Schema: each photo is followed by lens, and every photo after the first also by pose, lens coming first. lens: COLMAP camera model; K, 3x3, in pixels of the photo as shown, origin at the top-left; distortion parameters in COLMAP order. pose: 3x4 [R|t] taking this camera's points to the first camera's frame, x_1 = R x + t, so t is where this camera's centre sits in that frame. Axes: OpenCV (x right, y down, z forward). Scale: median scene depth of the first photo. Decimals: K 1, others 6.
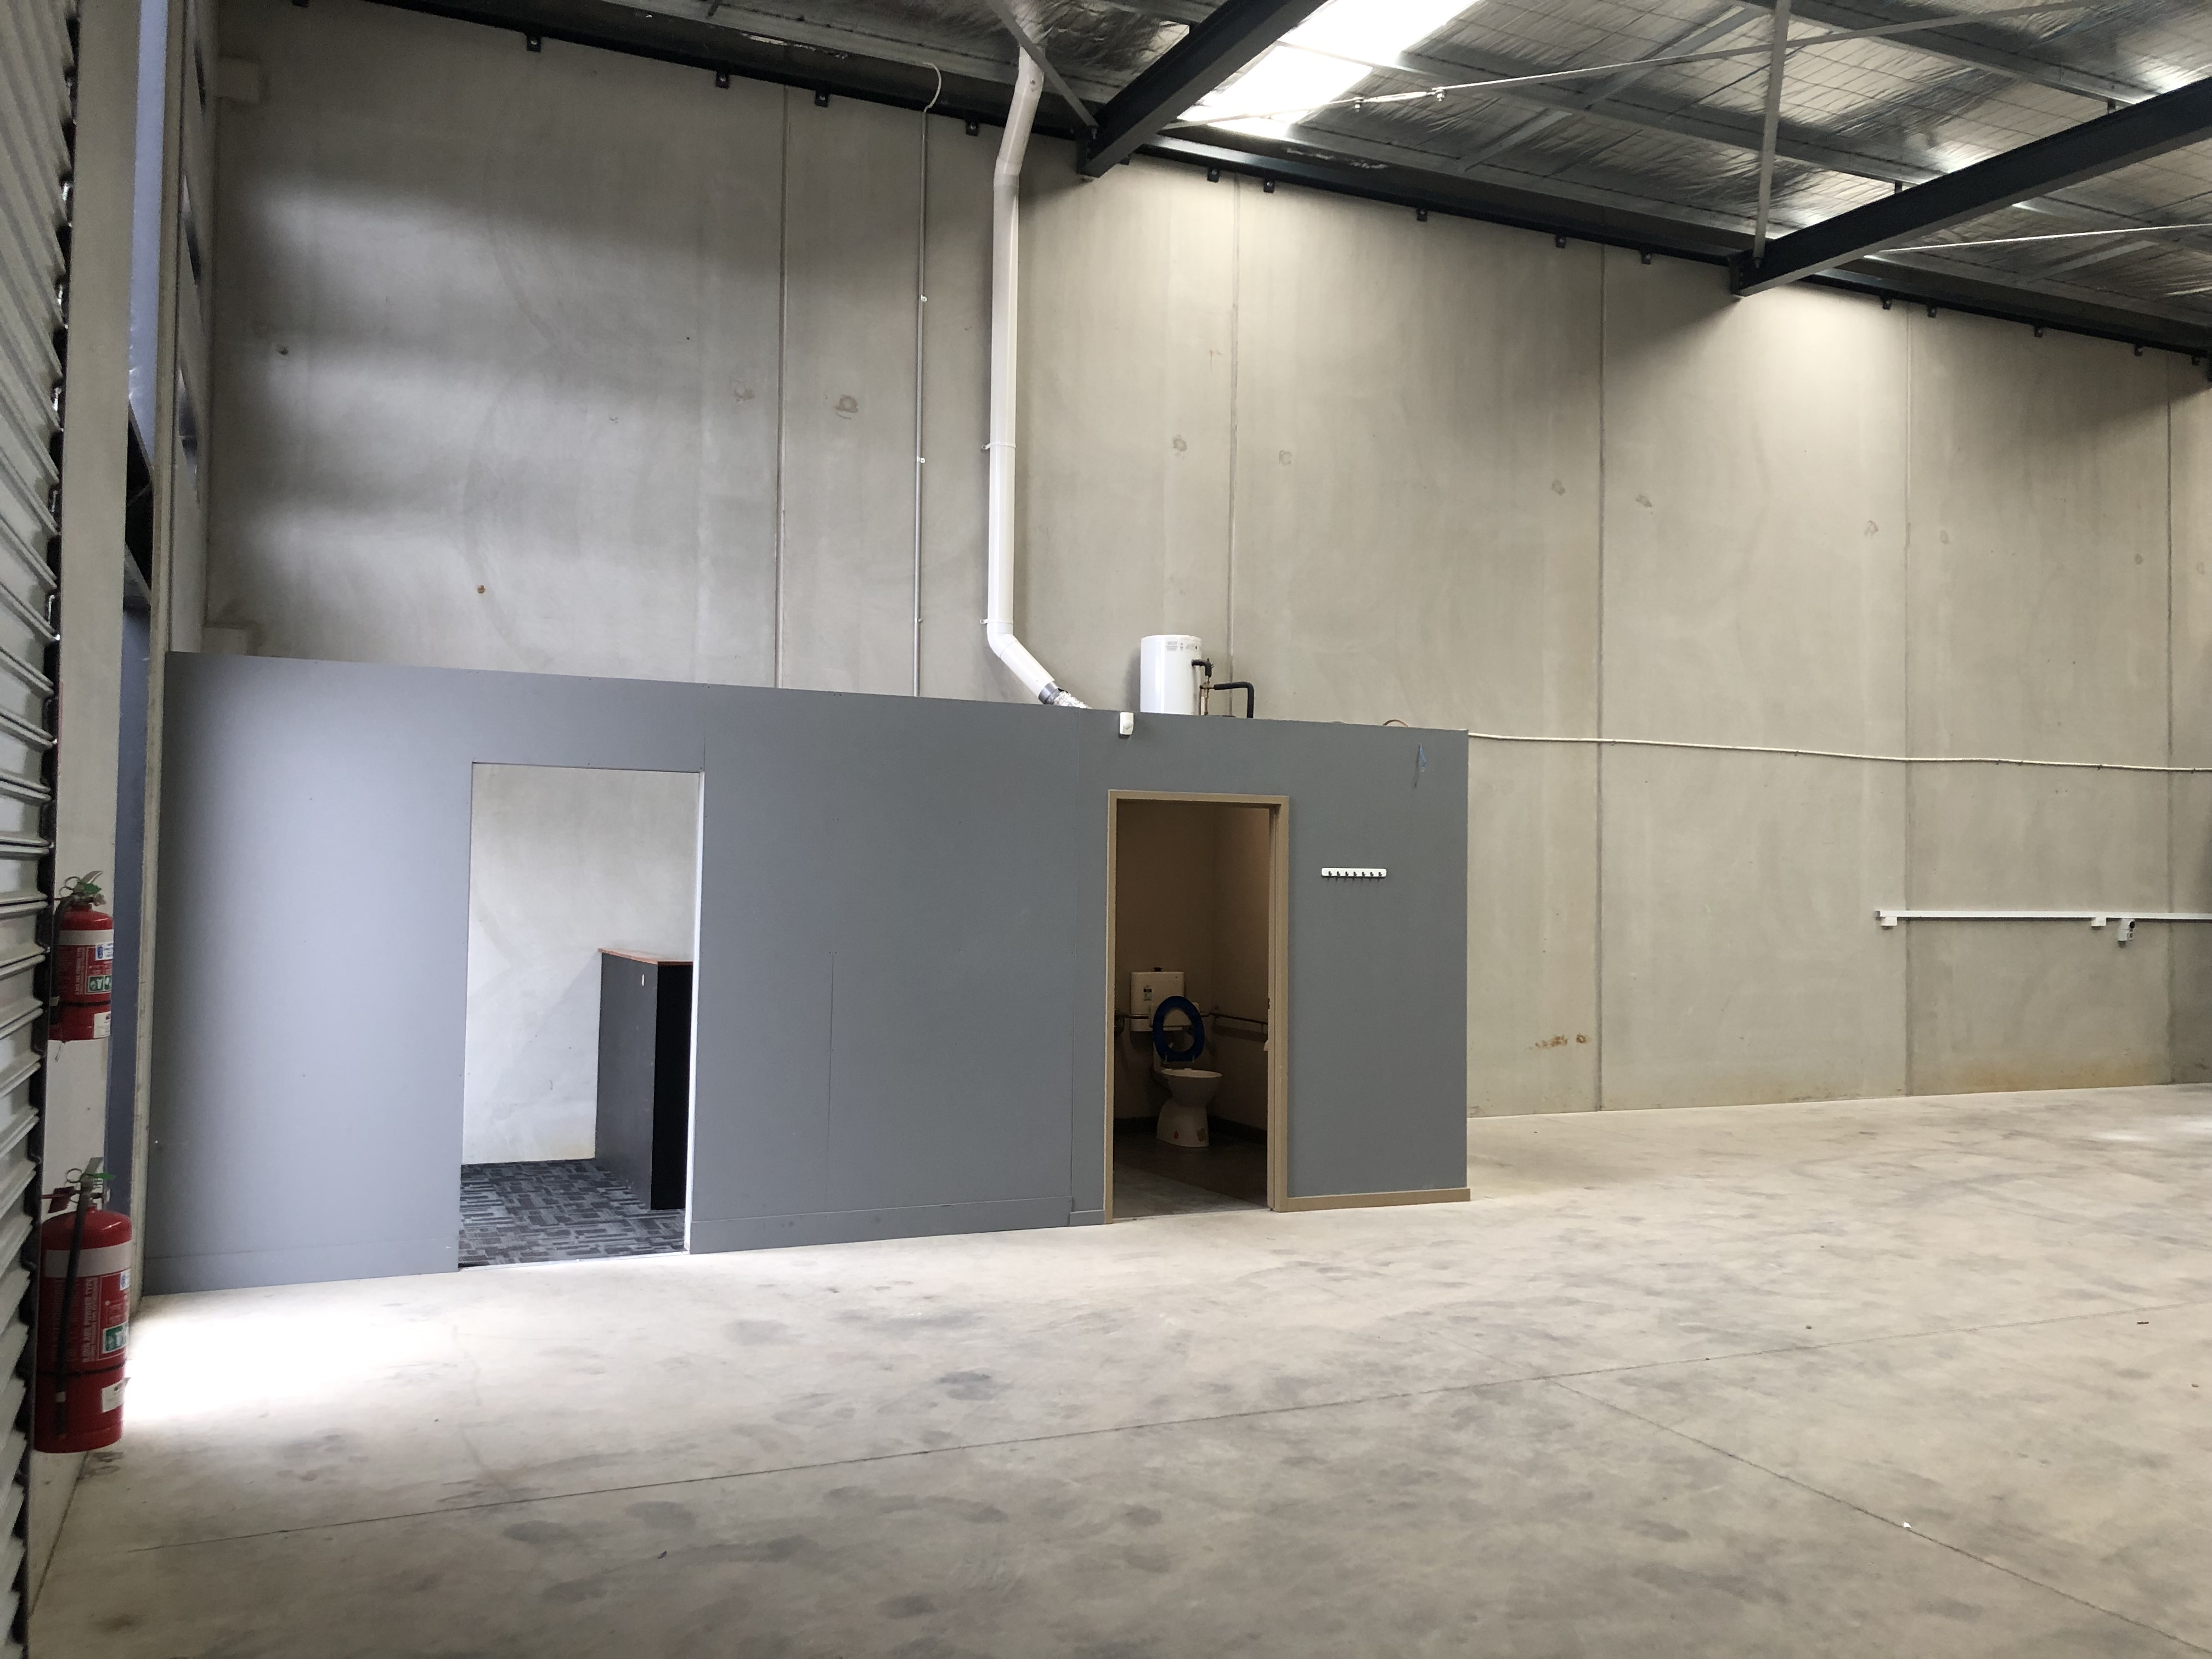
lens RADIAL K [[1809.3, 0, 1086.9], [0, 1809.3, 820.3], [0, 0, 1]] dist [0.017133, -0.012616]
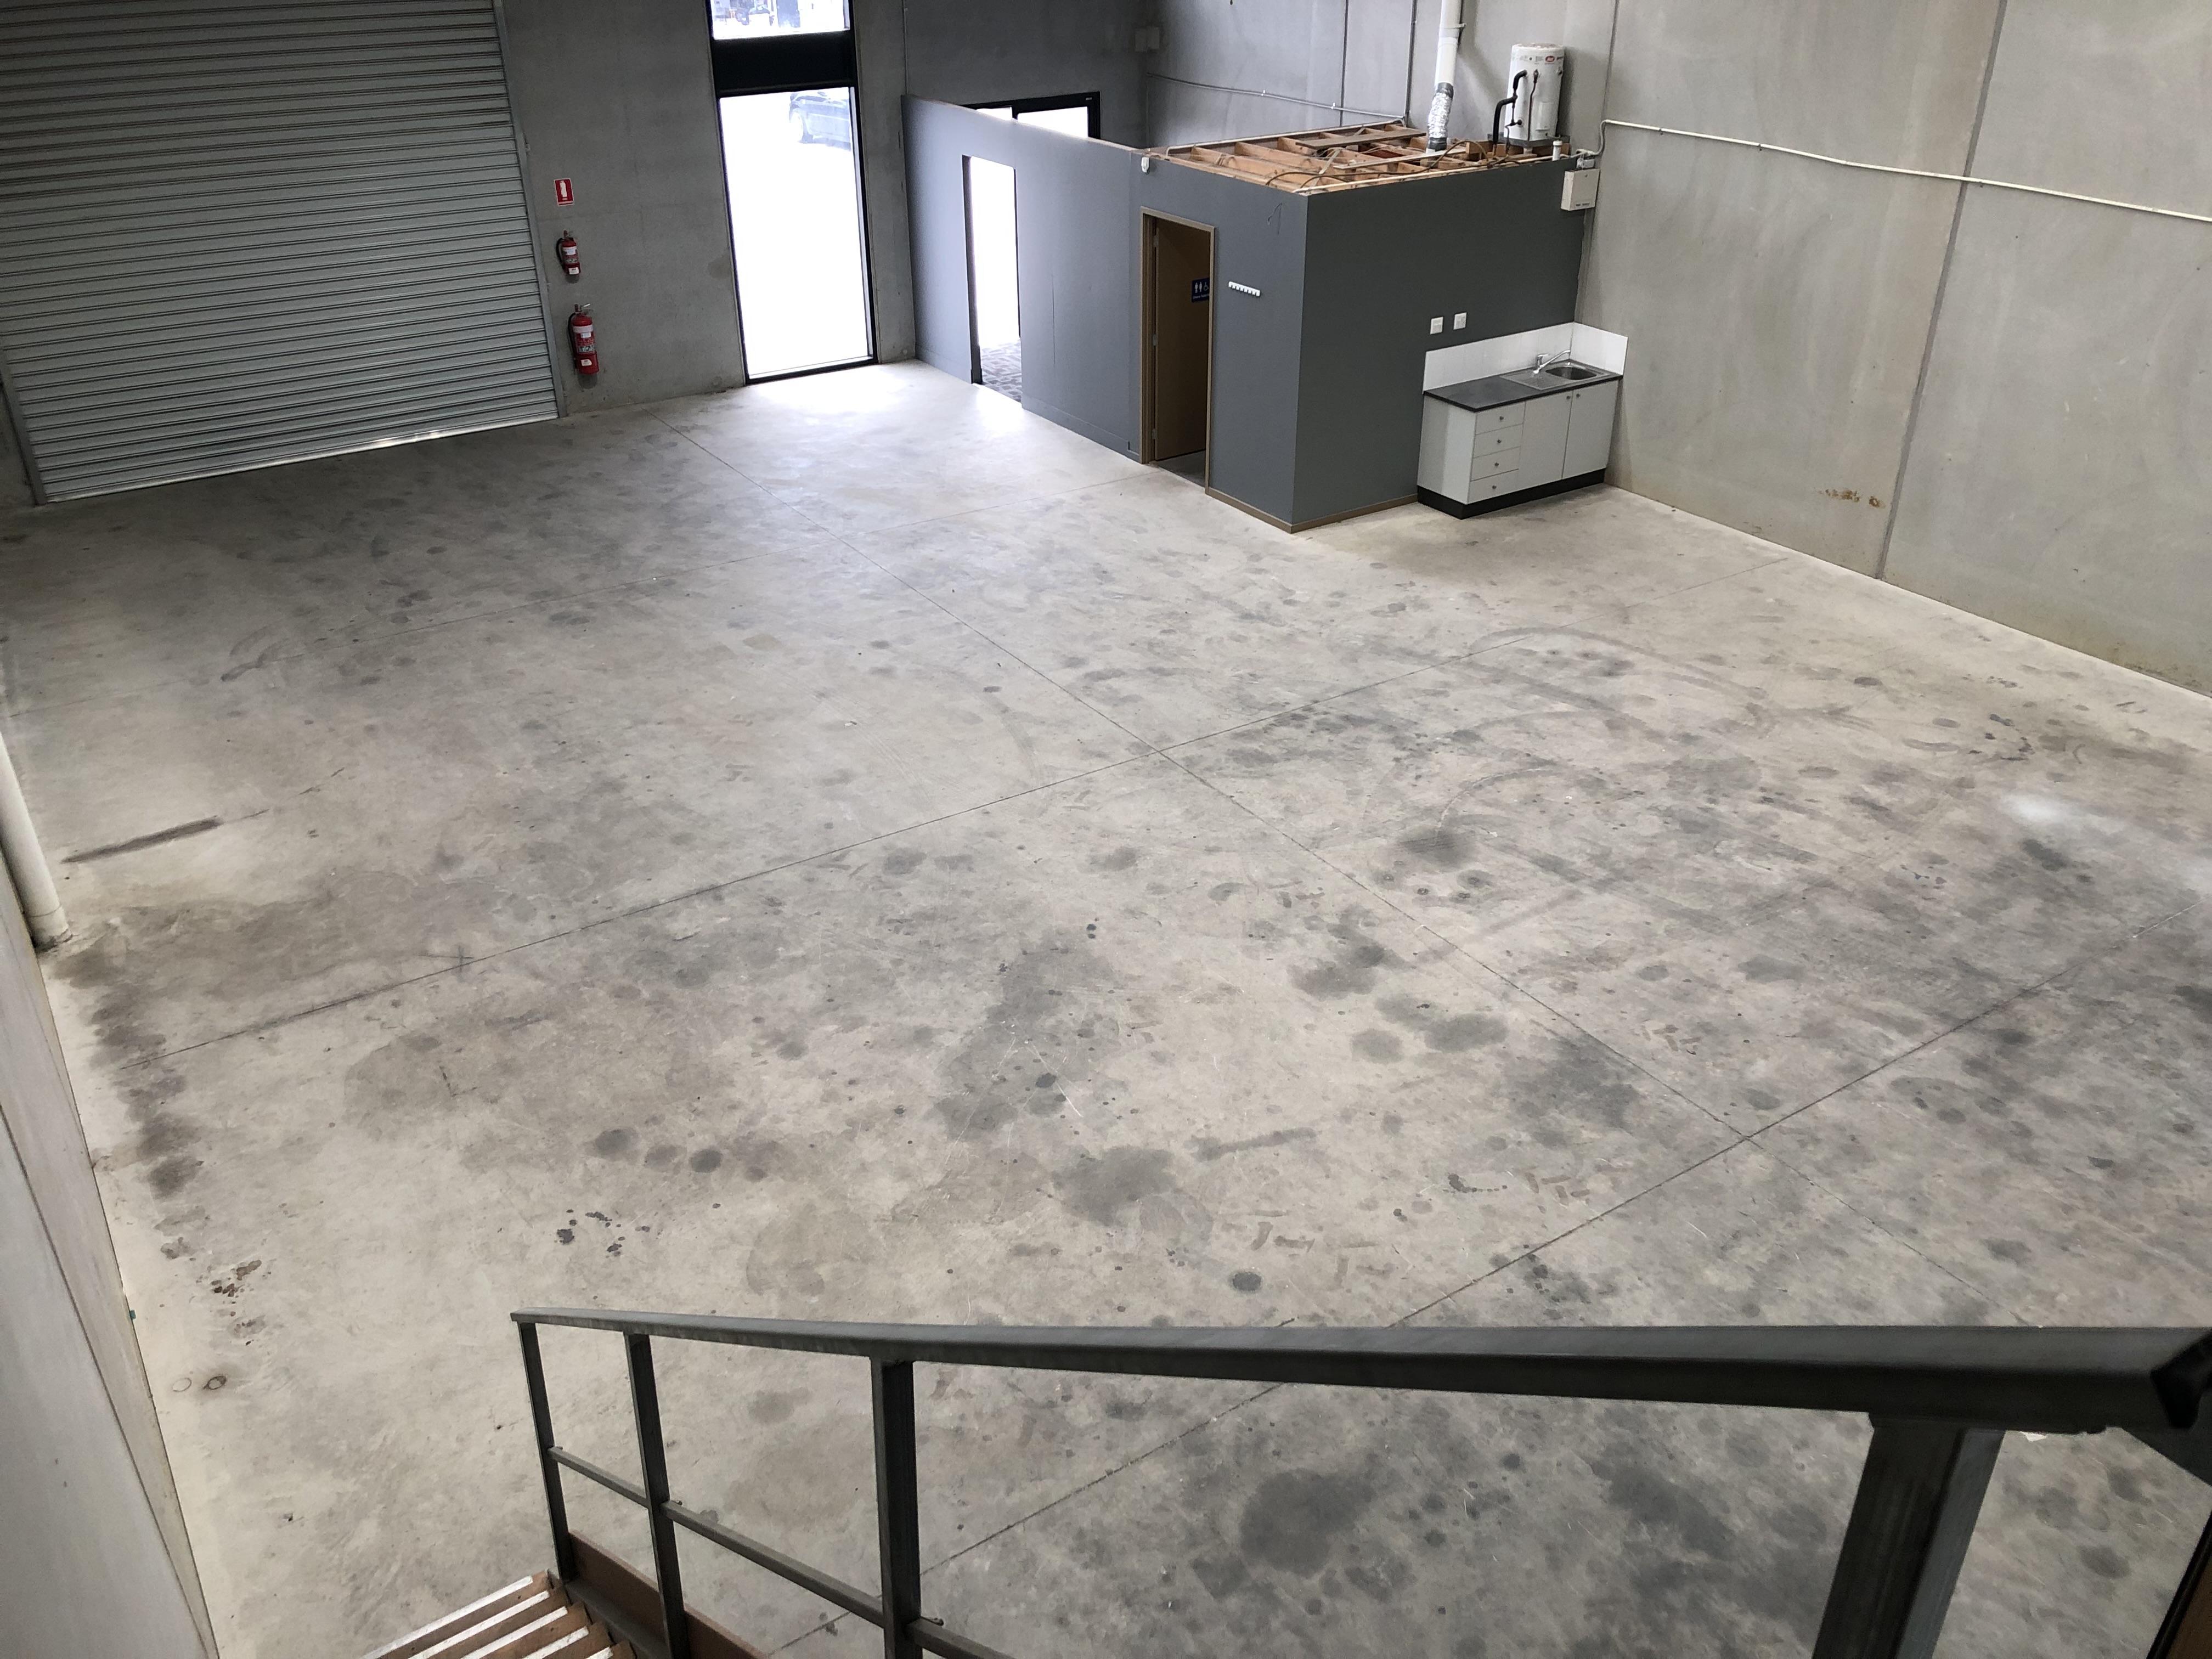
lens RADIAL K [[1809.3, 0, 1105.6], [0, 1809.3, 826.3], [0, 0, 1]] dist [0.017133, -0.012616]
pose [[0.167172, 0.471321, -0.865973, 1.456258], [0.042776, 0.874039, 0.483969, -0.277198], [0.984999, -0.117949, 0.125953, 0.589694]]
